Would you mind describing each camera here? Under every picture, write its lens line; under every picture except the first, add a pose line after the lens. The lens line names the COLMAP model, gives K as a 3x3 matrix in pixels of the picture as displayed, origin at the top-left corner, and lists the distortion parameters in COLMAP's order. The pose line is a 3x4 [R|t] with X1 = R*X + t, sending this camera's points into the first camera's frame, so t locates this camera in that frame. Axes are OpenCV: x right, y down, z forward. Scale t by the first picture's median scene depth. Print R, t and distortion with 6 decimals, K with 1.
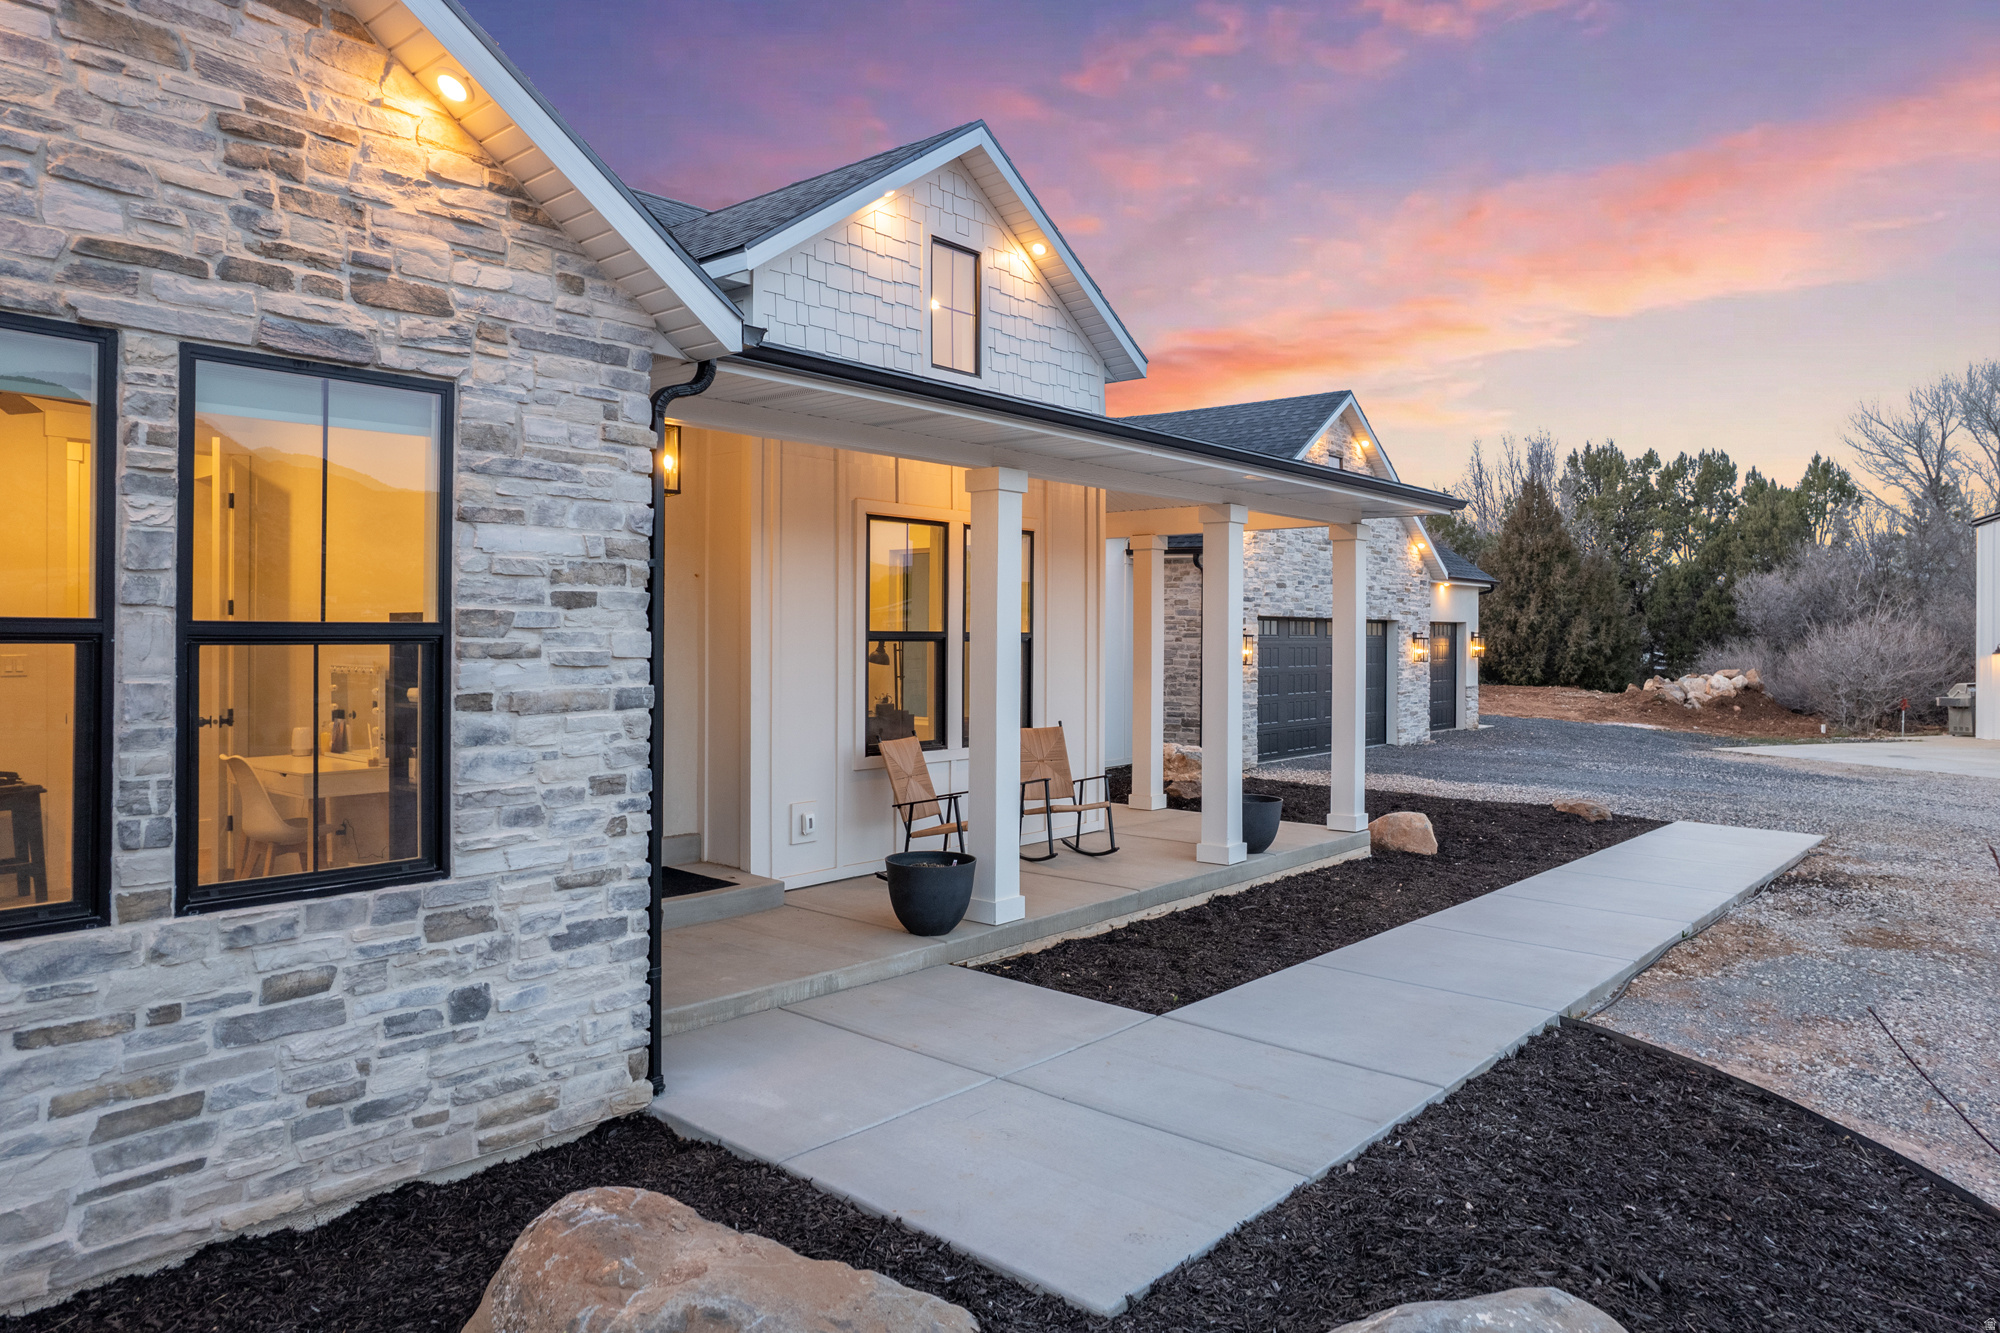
lens RADIAL K [[1302.6, 0, 1006.4], [0, 1302.6, 630.9], [0, 0, 1]] dist [-0.036175, 0.003986]
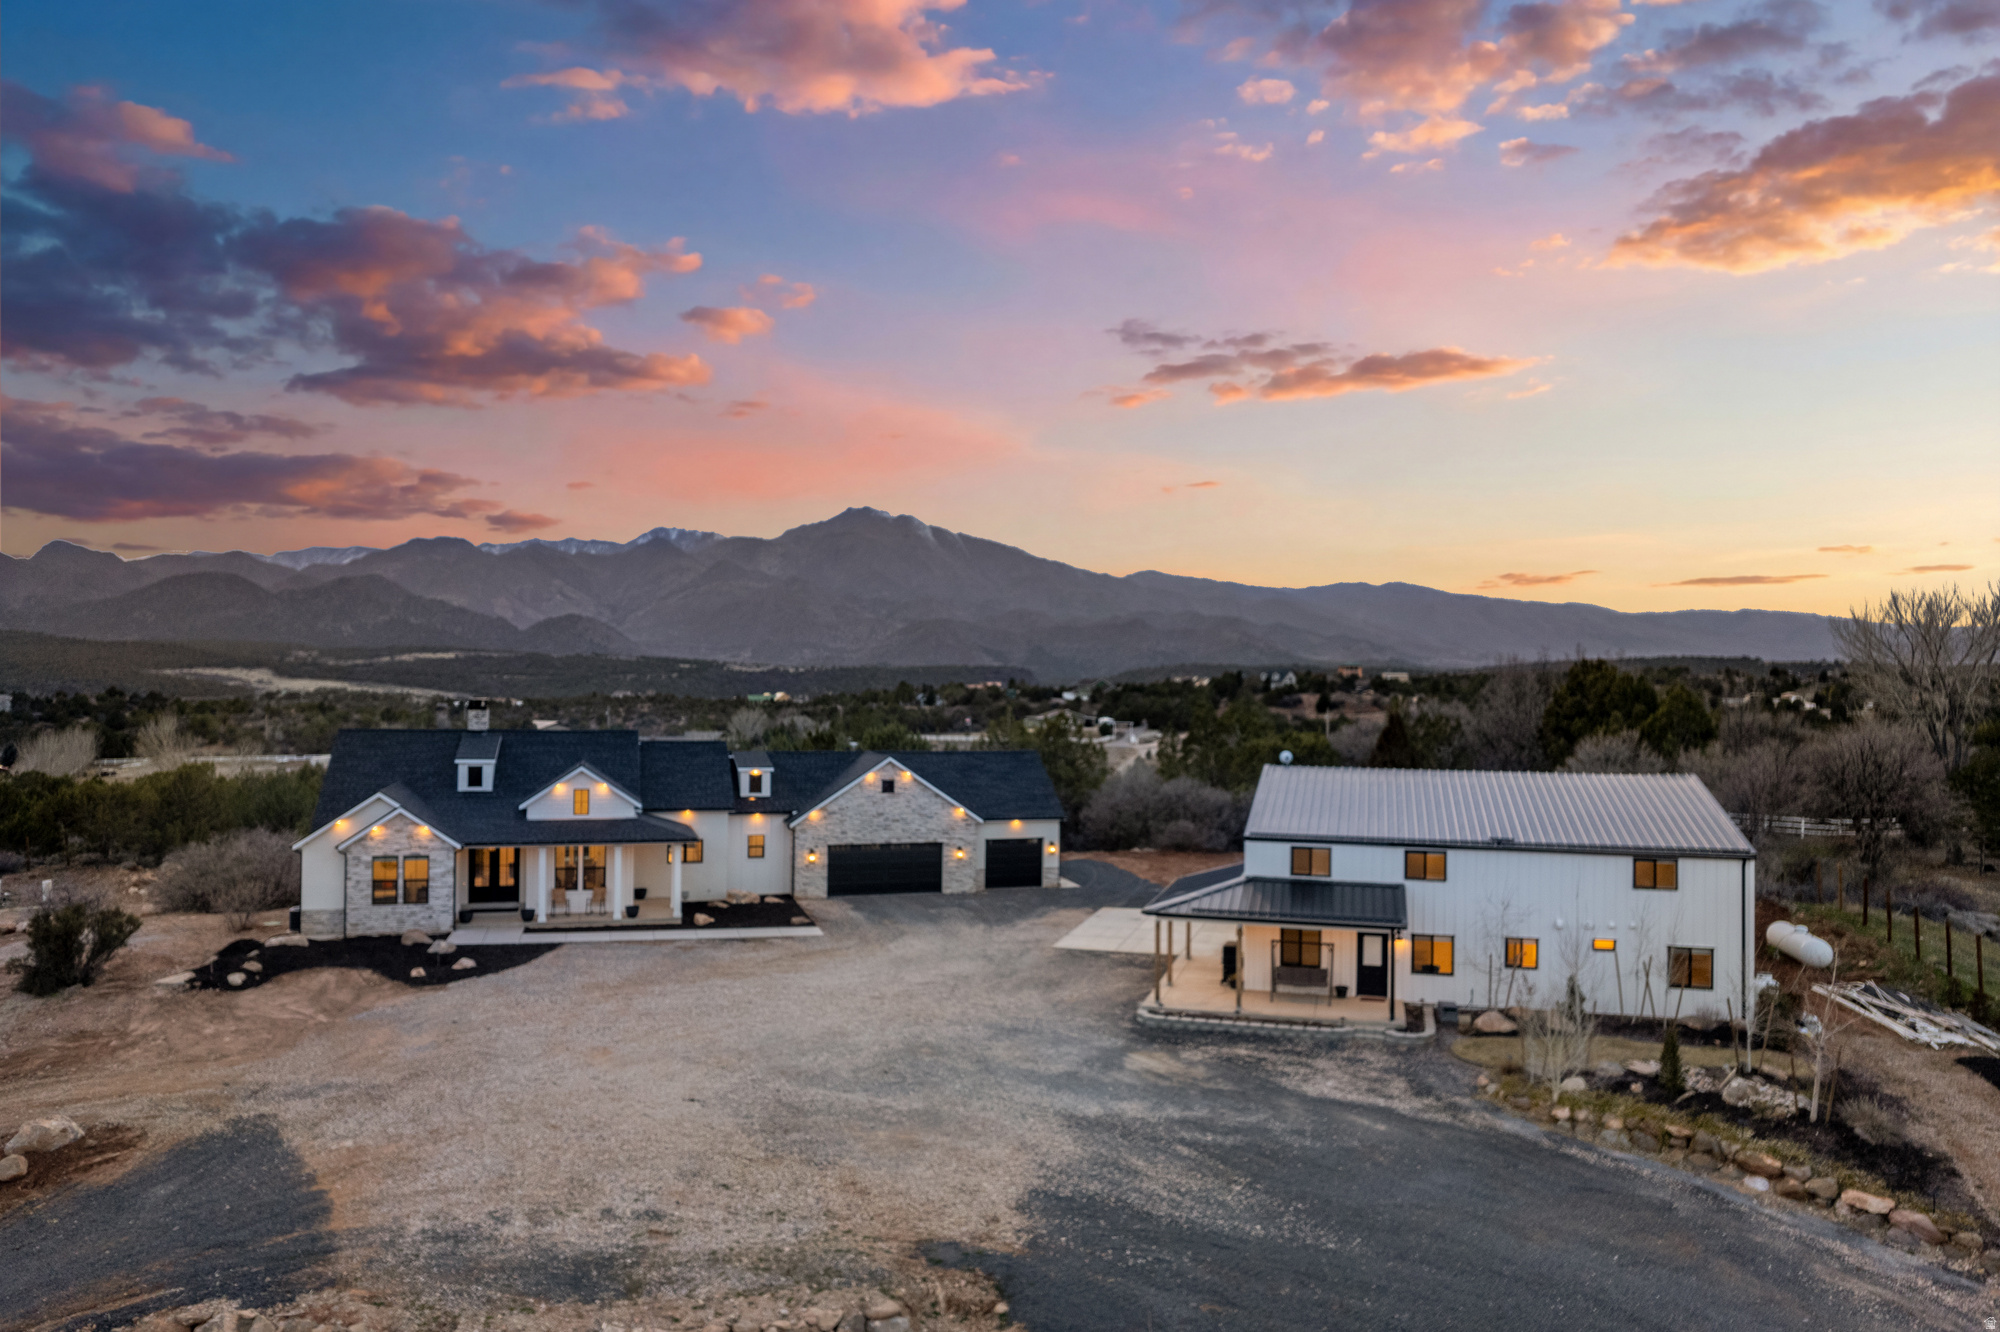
lens RADIAL K [[1306.5, 0, 1001.9], [0, 1306.5, 674.2], [0, 0, 1]] dist [-0.074190, 0.061372]
pose [[0.843716, -0.003369, -0.536779, 5.161118], [-0.004217, 0.999908, -0.012905, -0.880189], [0.536773, 0.013151, 0.843624, -3.017877]]
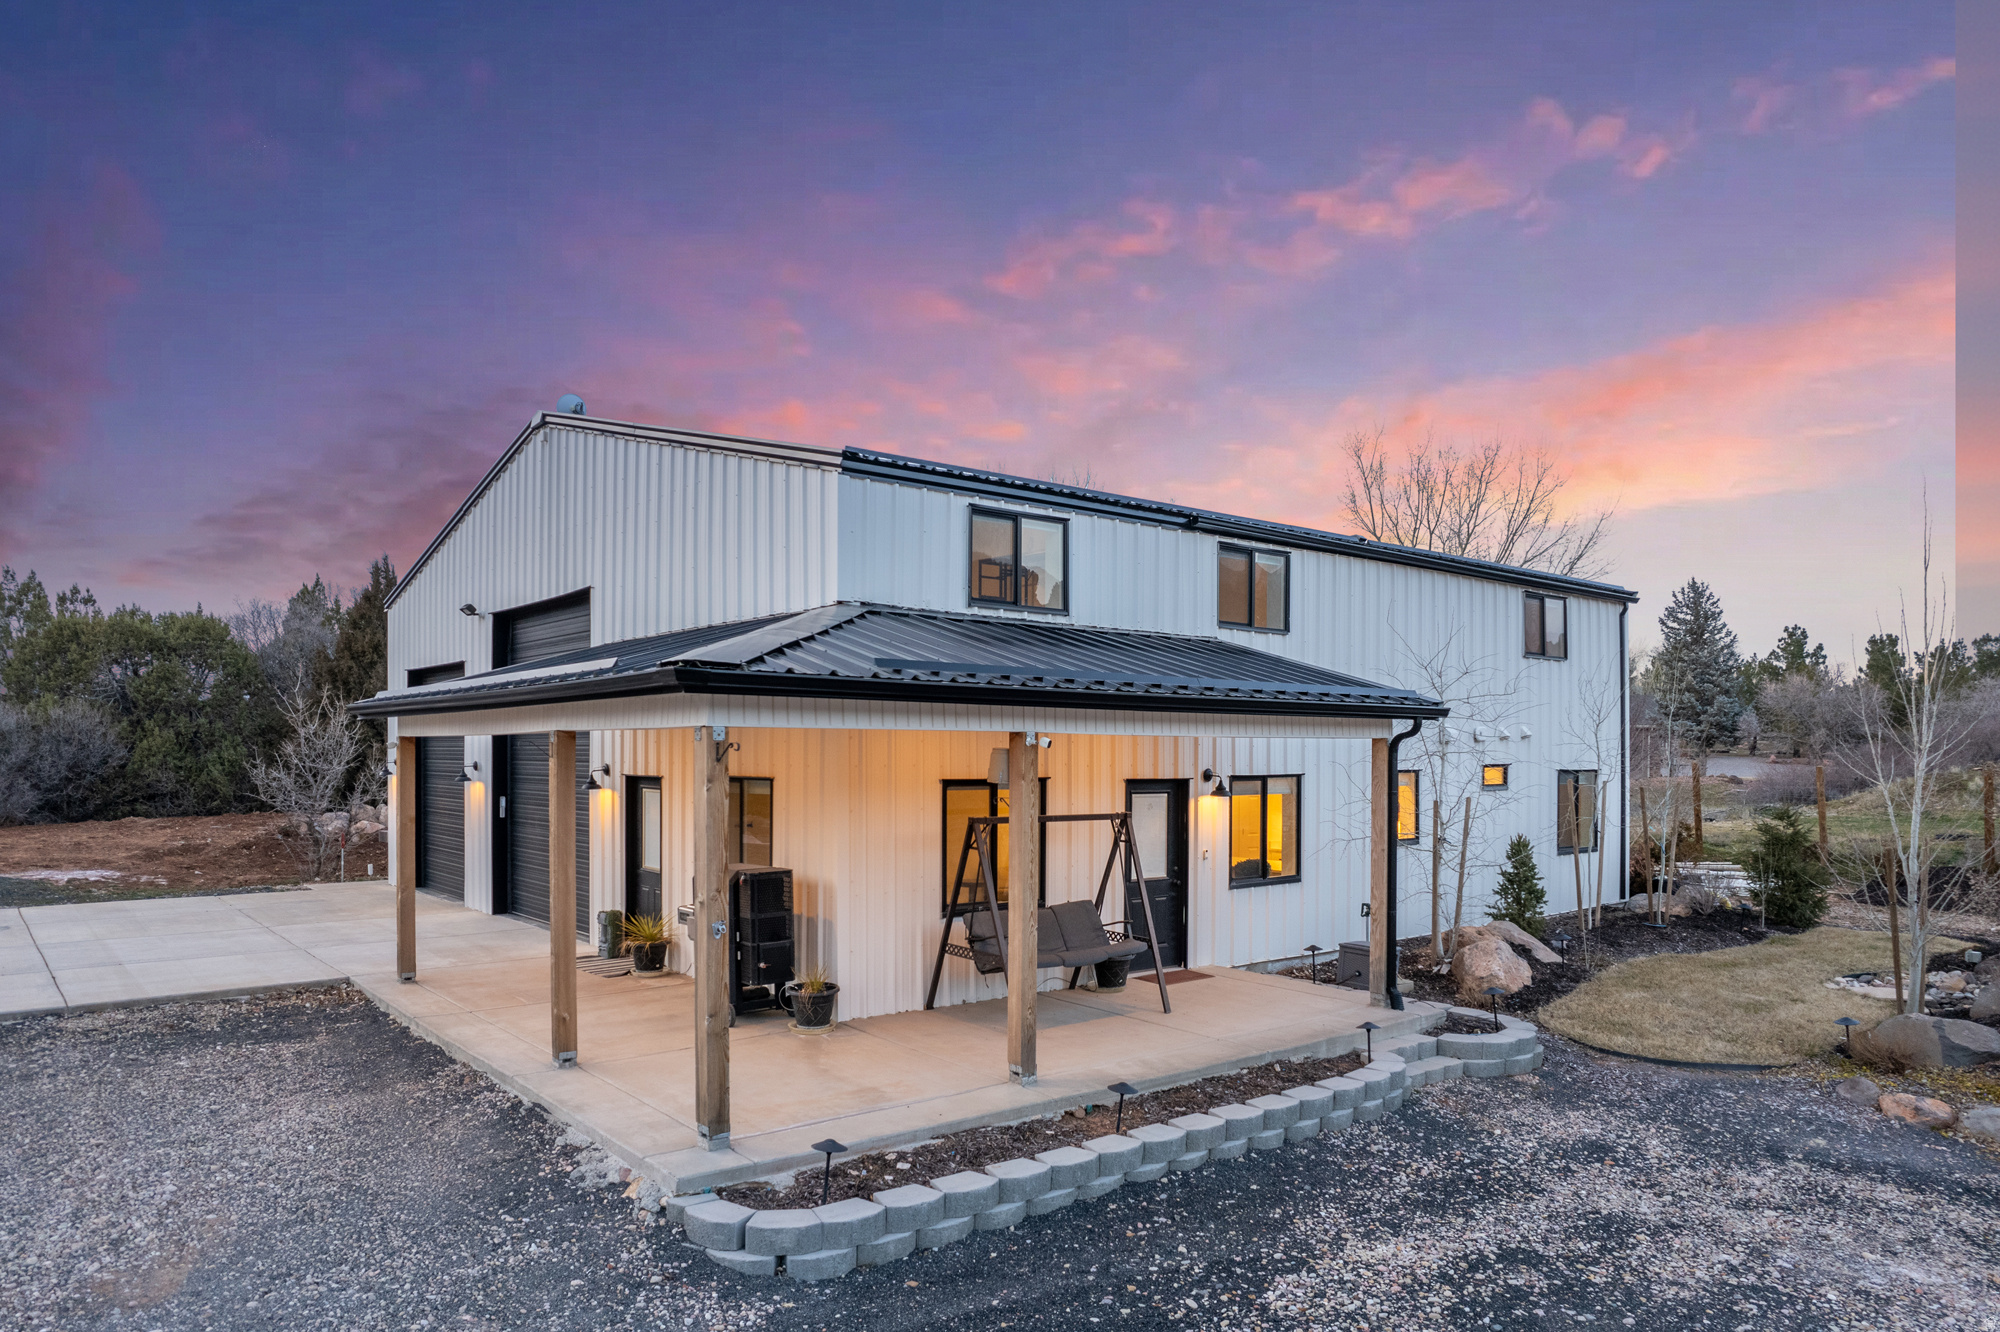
lens RADIAL K [[1325.5, 0, 1004.1], [0, 1325.5, 742.3], [0, 0, 1]] dist [-0.115696, 0.126875]
pose [[0.921252, 0.000505, 0.388966, 2.836414], [0.000233, 0.999998, -0.001850, -0.003818], [-0.388966, 0.001795, 0.921250, 0.469238]]
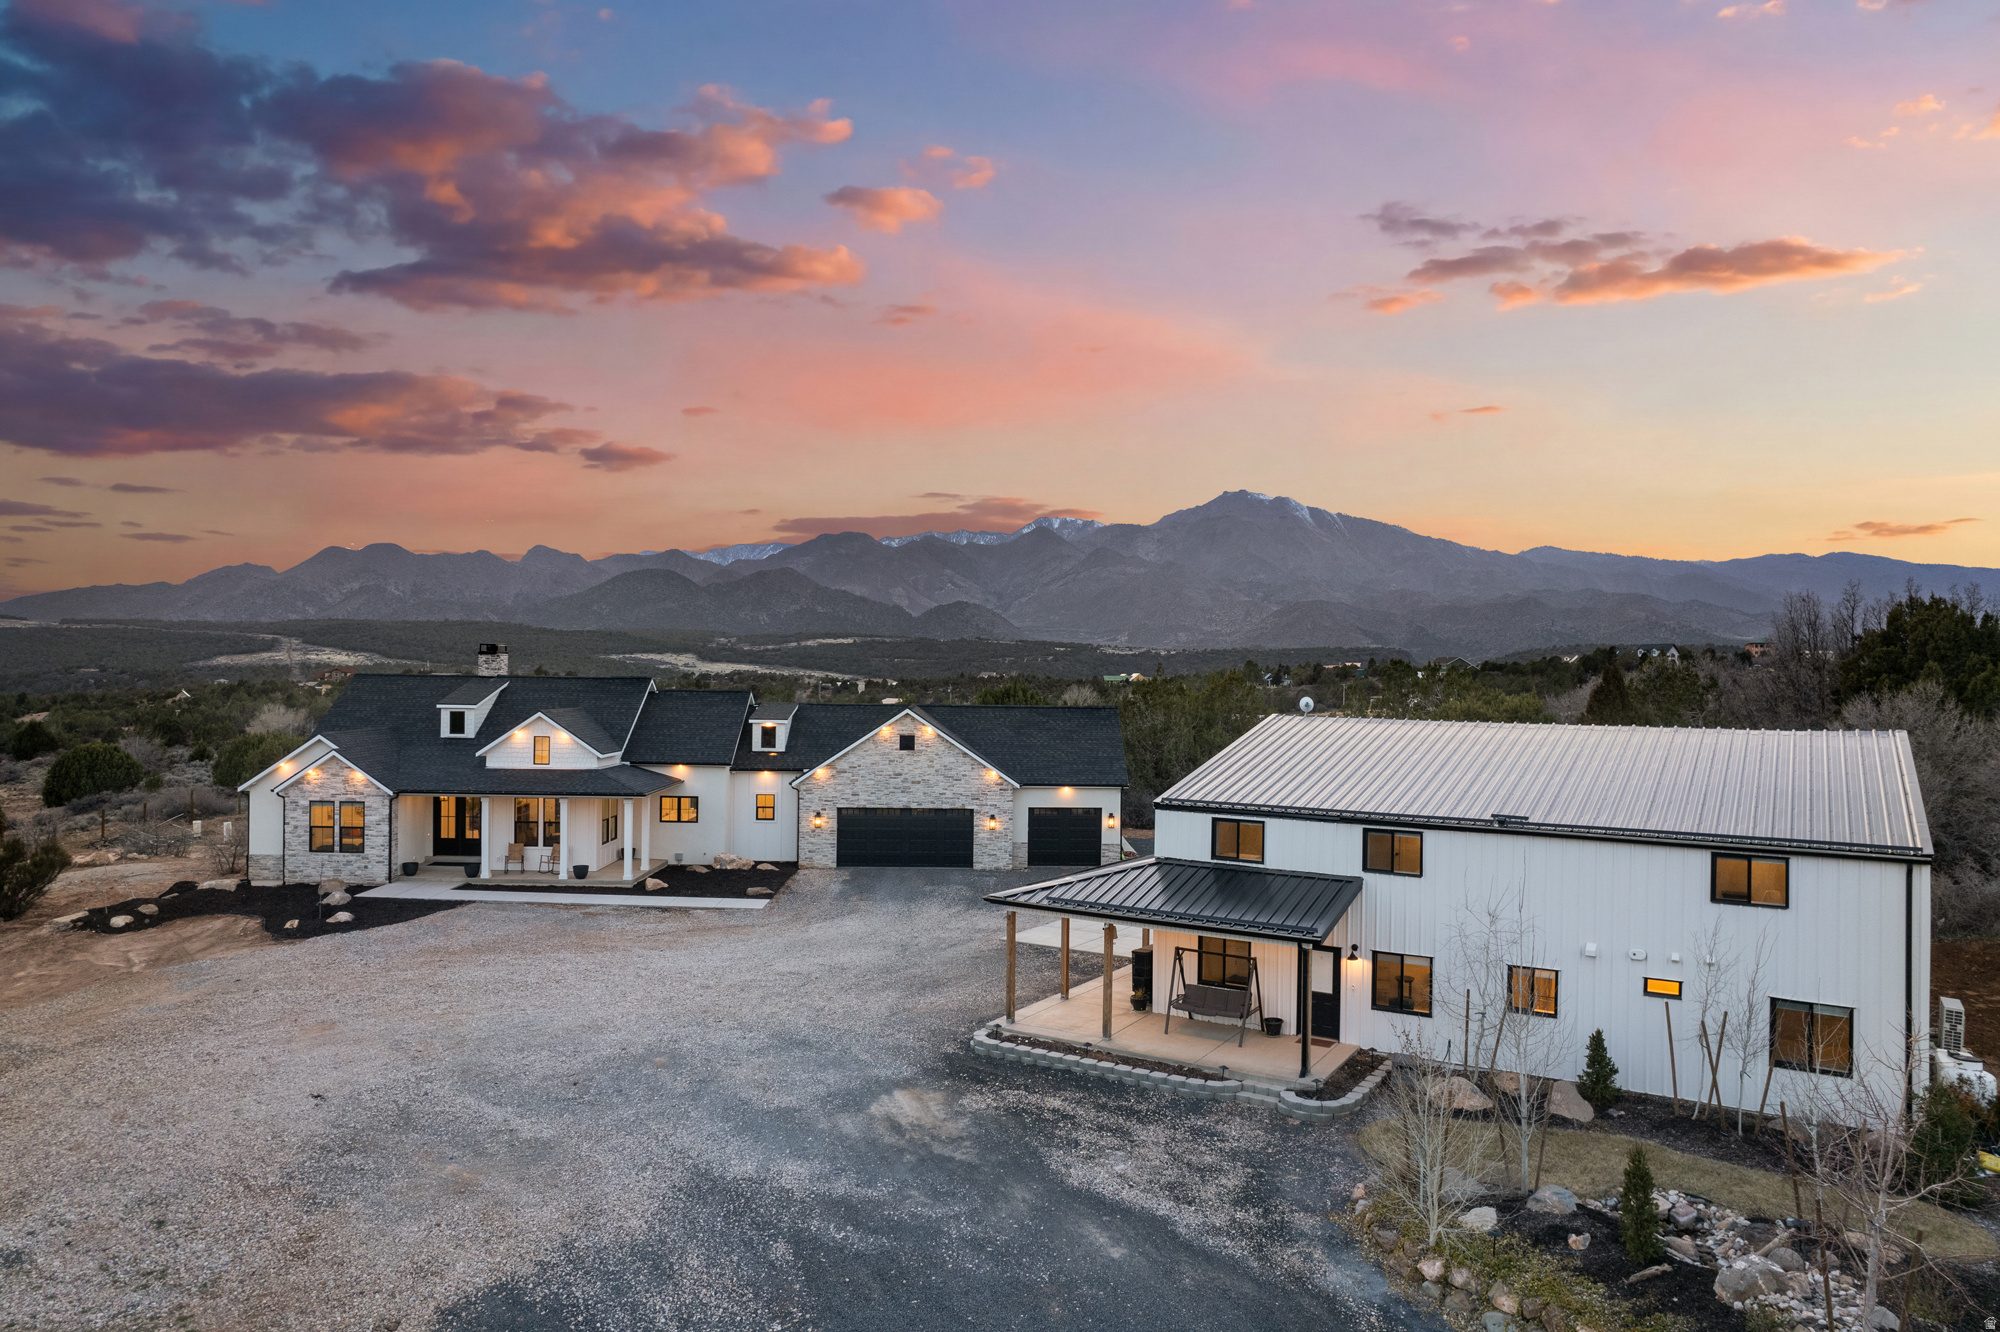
lens RADIAL K [[1285.9, 0, 1004.2], [0, 1285.9, 671.1], [0, 0, 1]] dist [-0.077960, 0.076404]
pose [[0.652471, 0.001389, -0.757812, 5.719587], [-0.004214, 0.999990, -0.001795, -0.680343], [0.757802, 0.004364, 0.652470, -0.898387]]
